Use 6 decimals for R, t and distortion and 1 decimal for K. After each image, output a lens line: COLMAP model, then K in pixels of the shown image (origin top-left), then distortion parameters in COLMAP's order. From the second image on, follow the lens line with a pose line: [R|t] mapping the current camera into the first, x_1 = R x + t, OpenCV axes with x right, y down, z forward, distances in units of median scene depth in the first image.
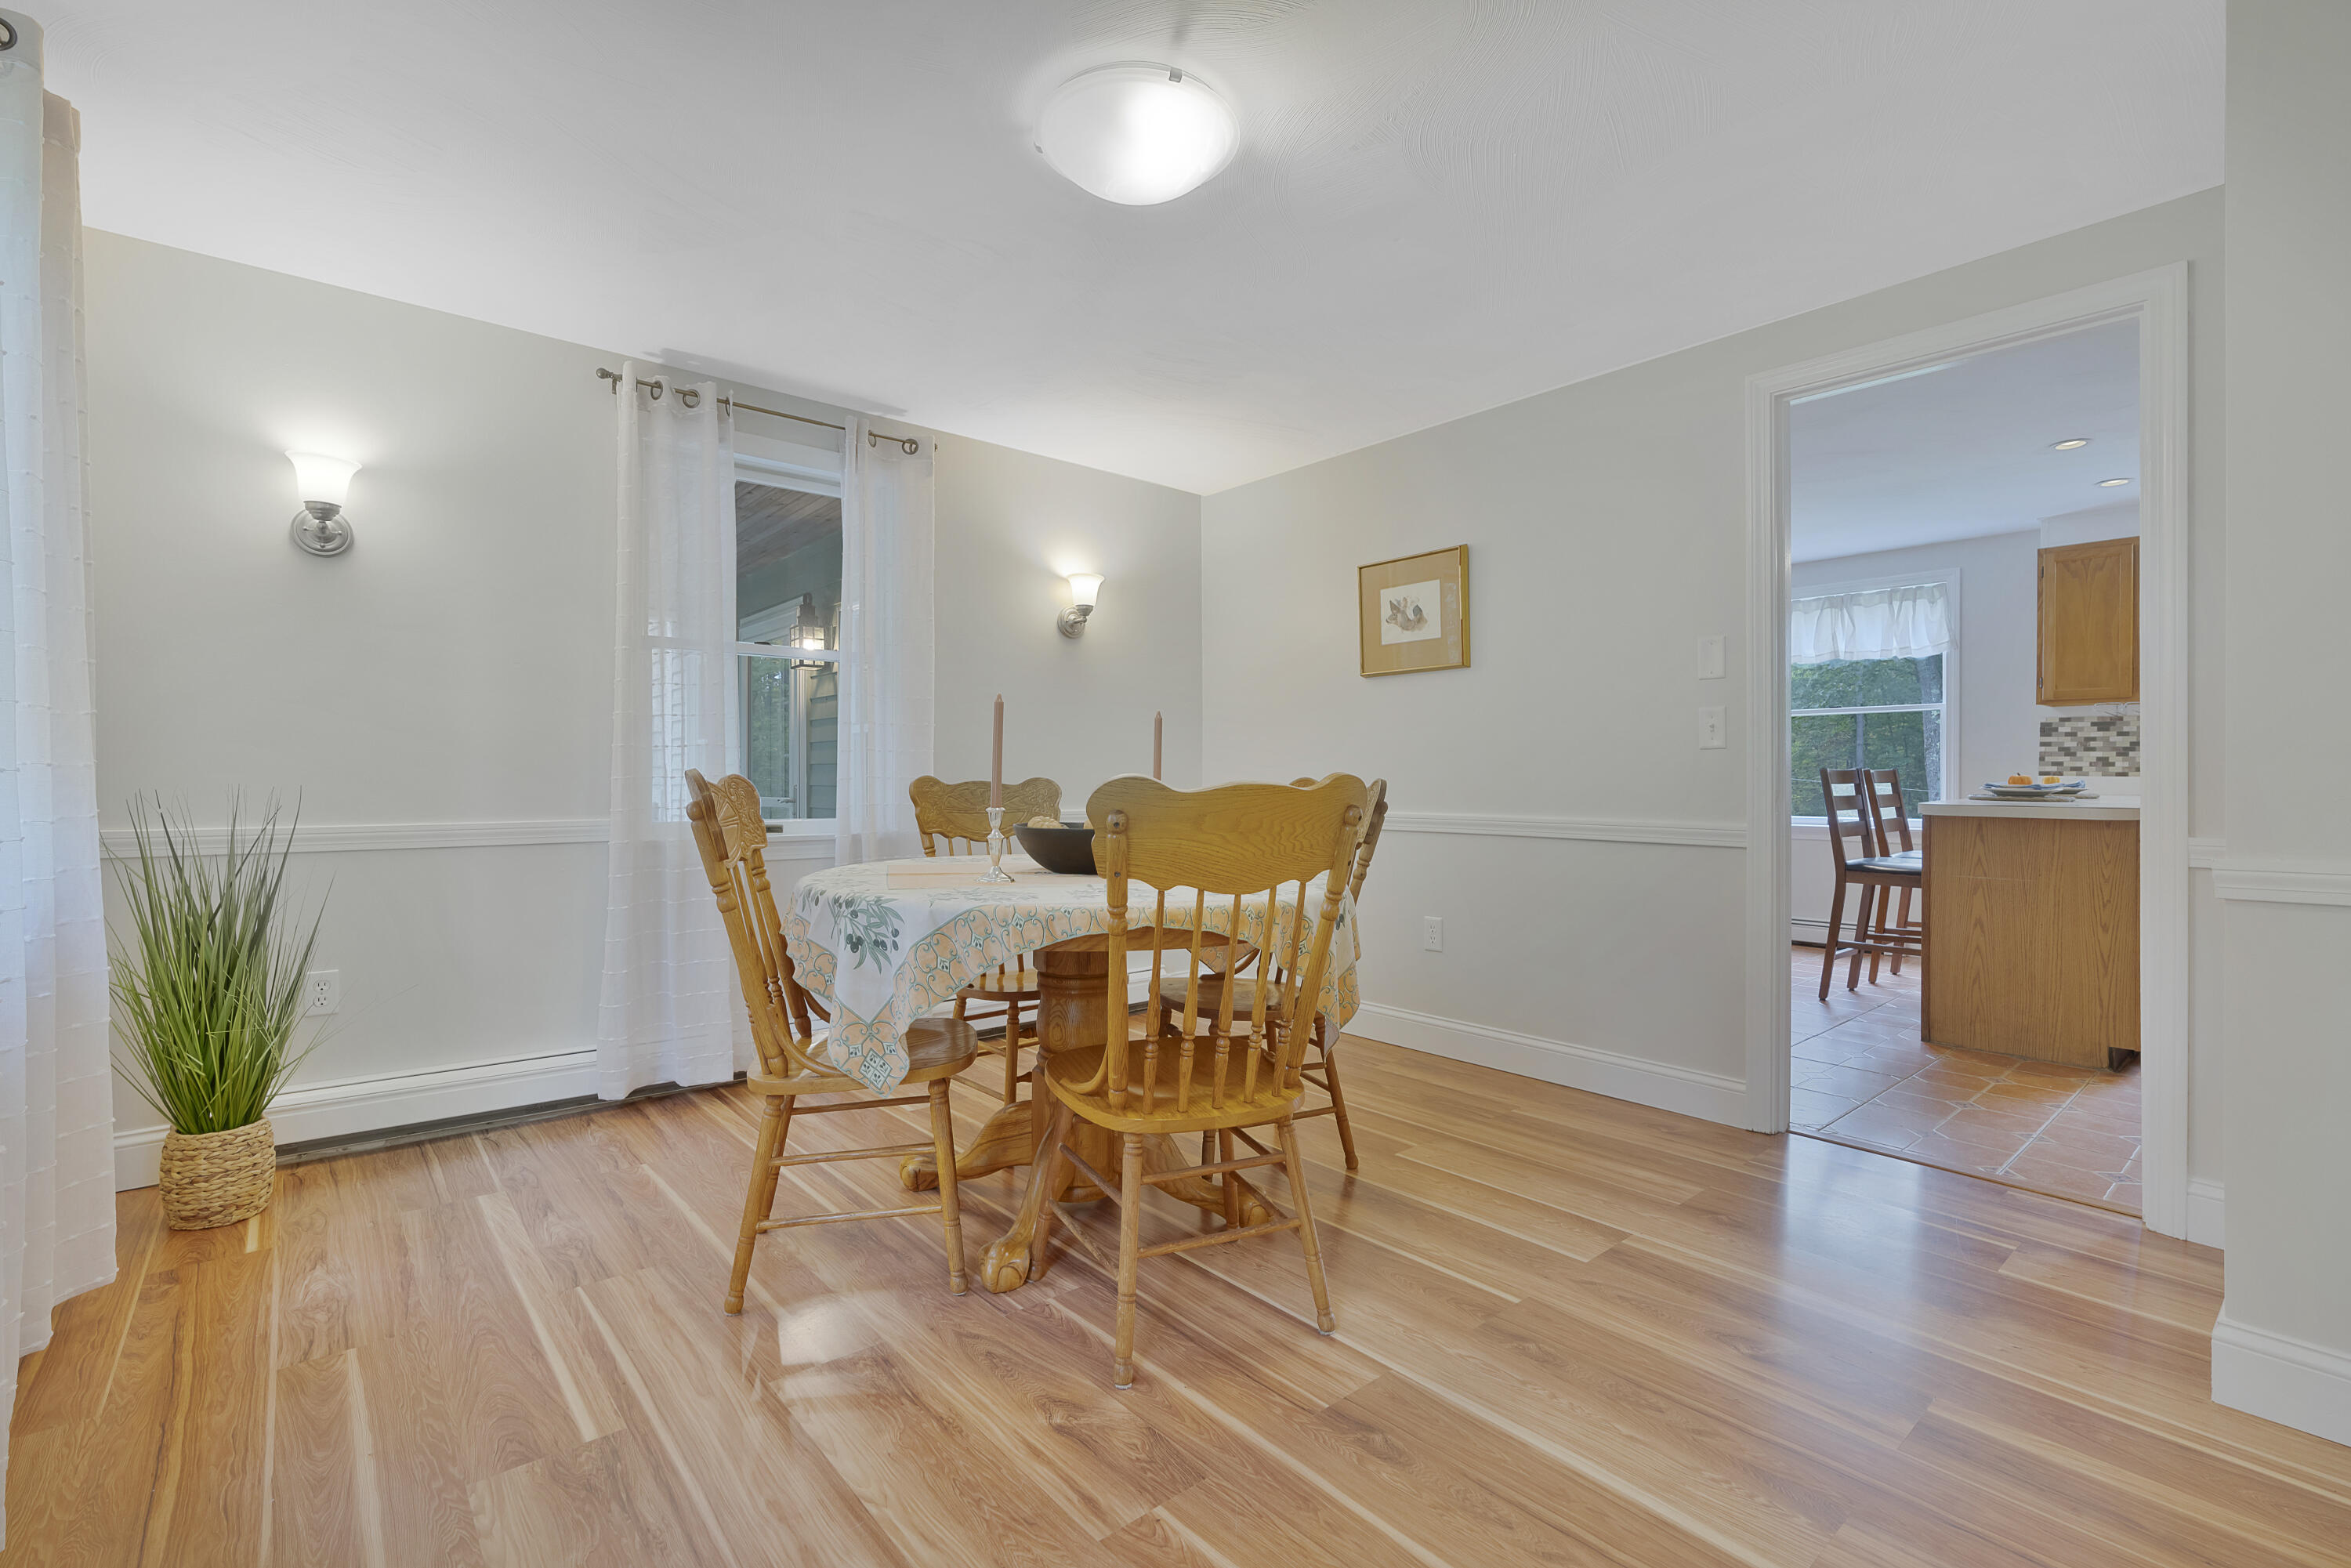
lens RADIAL K [[1045.6, 0, 1186.9], [0, 1045.6, 773.3], [0, 0, 1]] dist [-0.009972, 0.003278]
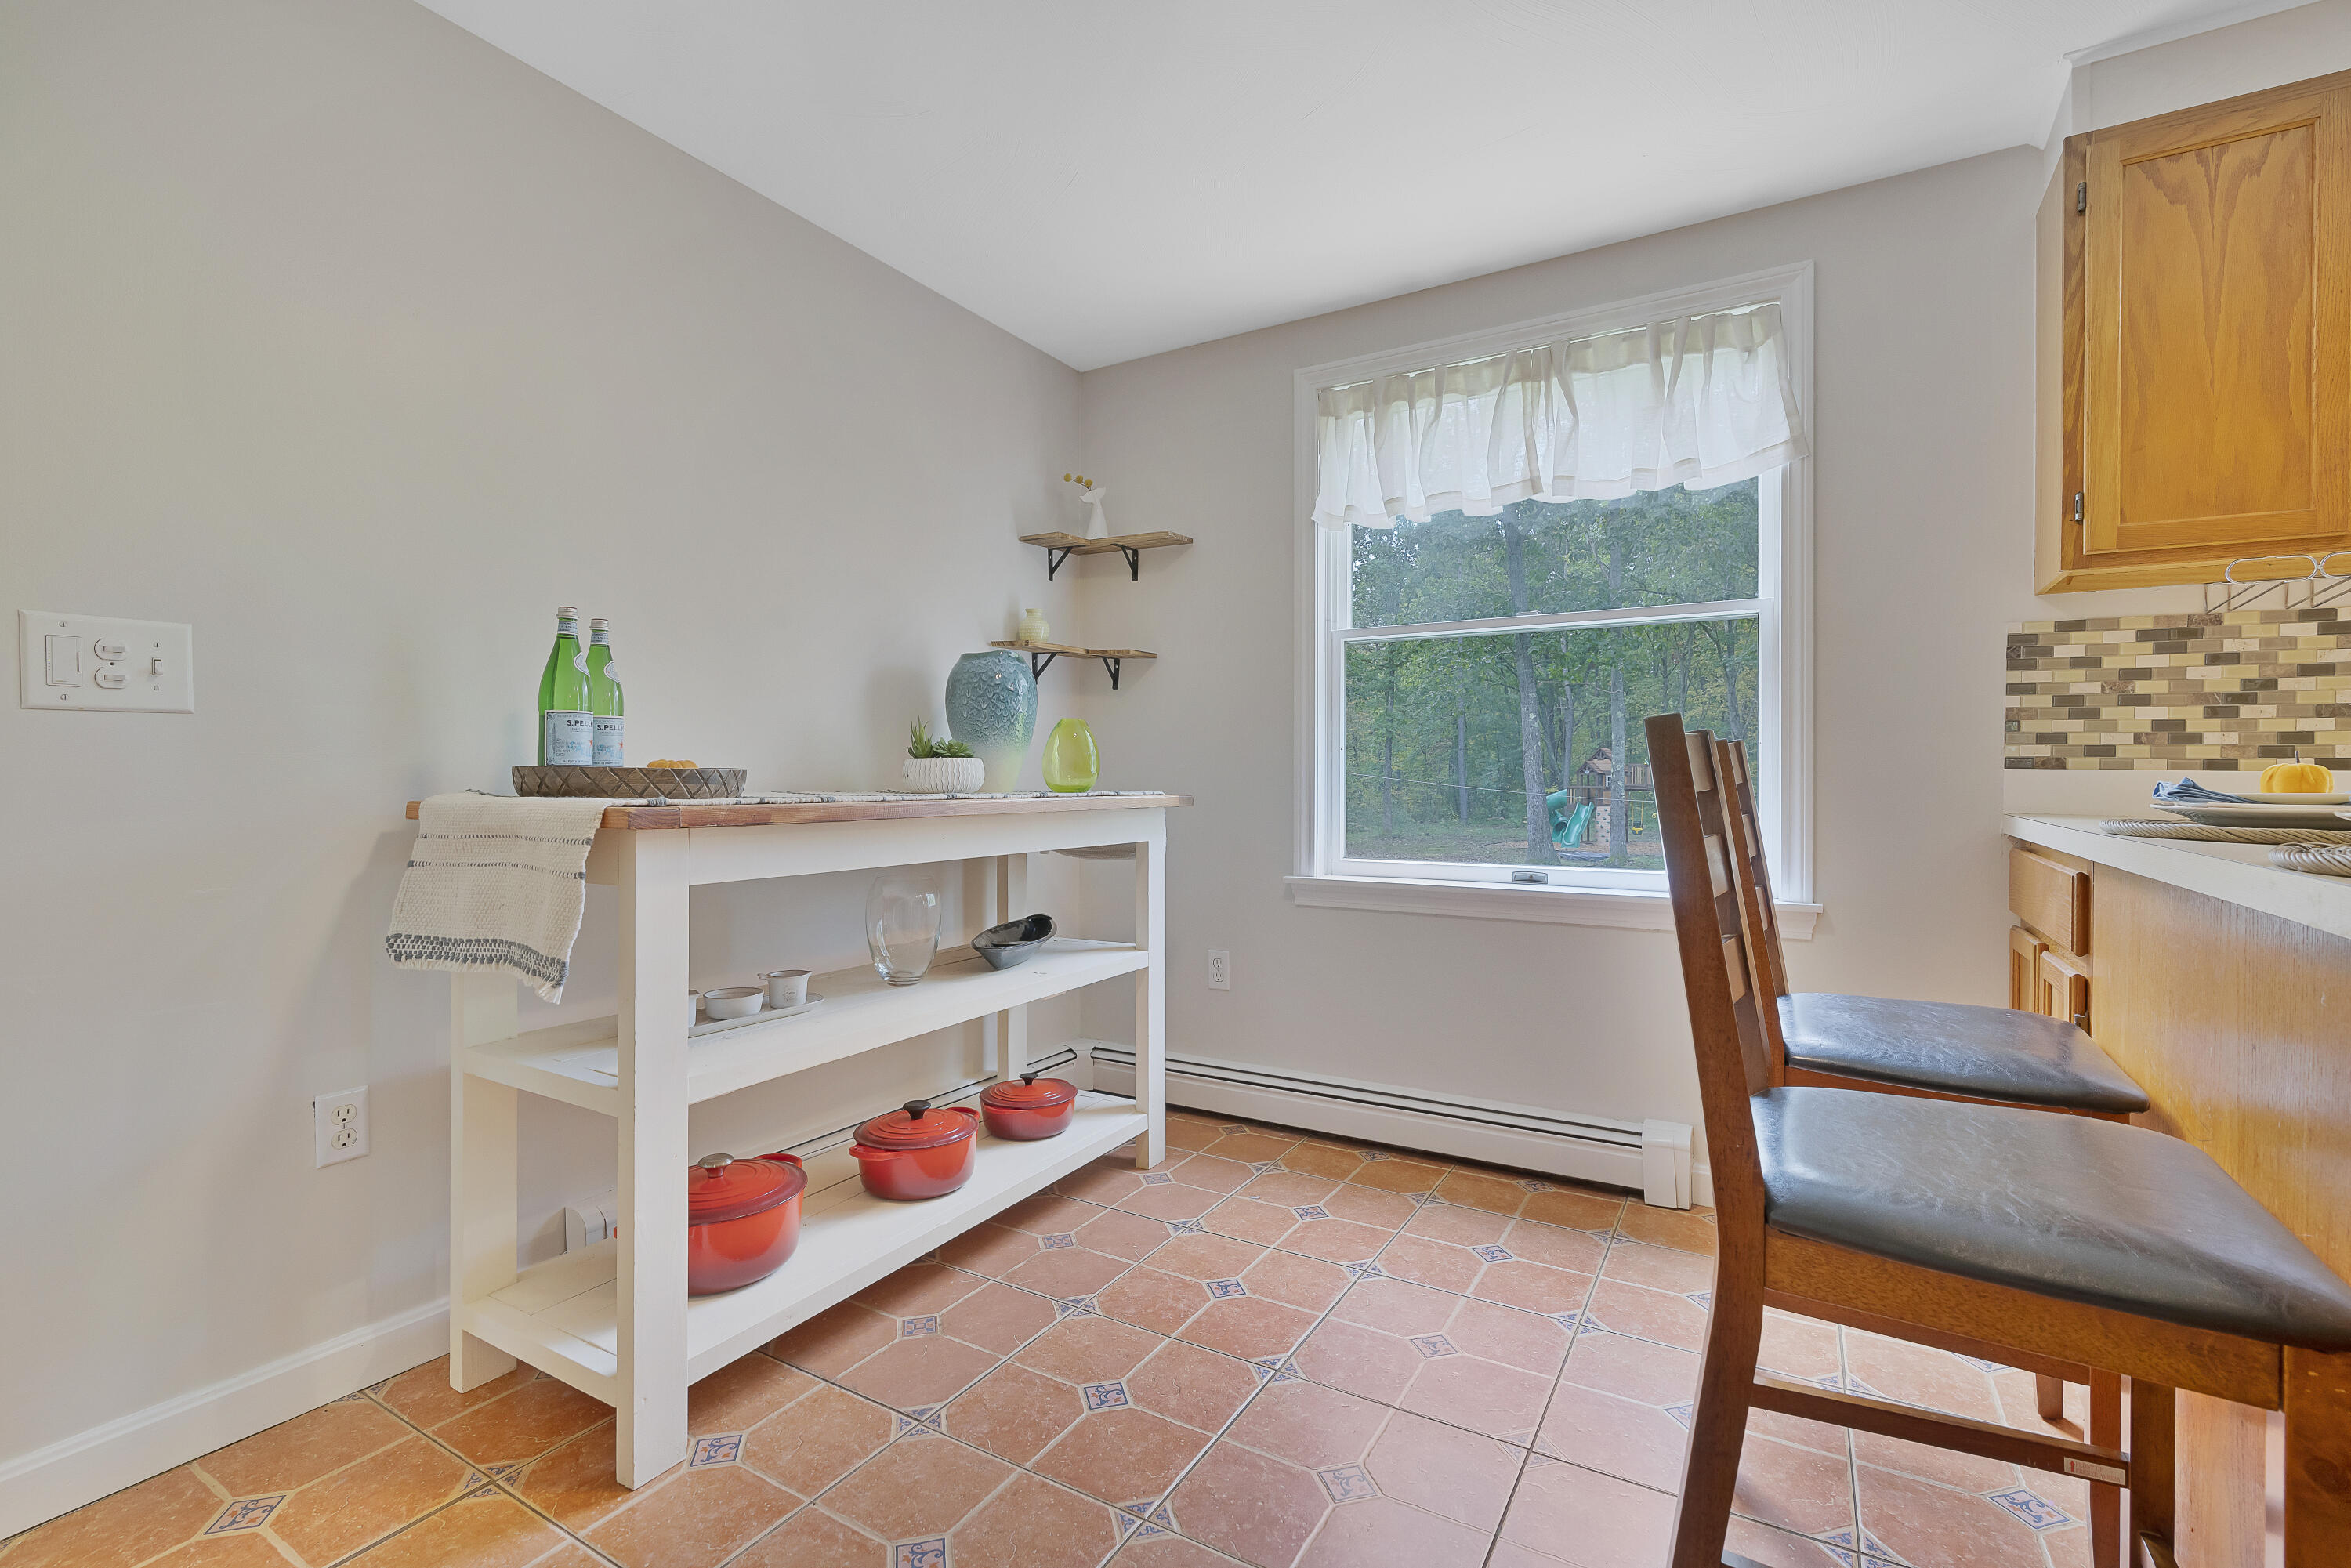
lens RADIAL K [[1045.6, 0, 1176.7], [0, 1045.6, 773.7], [0, 0, 1]] dist [-0.009972, 0.003278]
pose [[0.952083, 0.004561, 0.305805, 0.405346], [-0.004632, 0.999989, -0.000494, 0.006066], [-0.305804, -0.000946, 0.952094, 0.732777]]
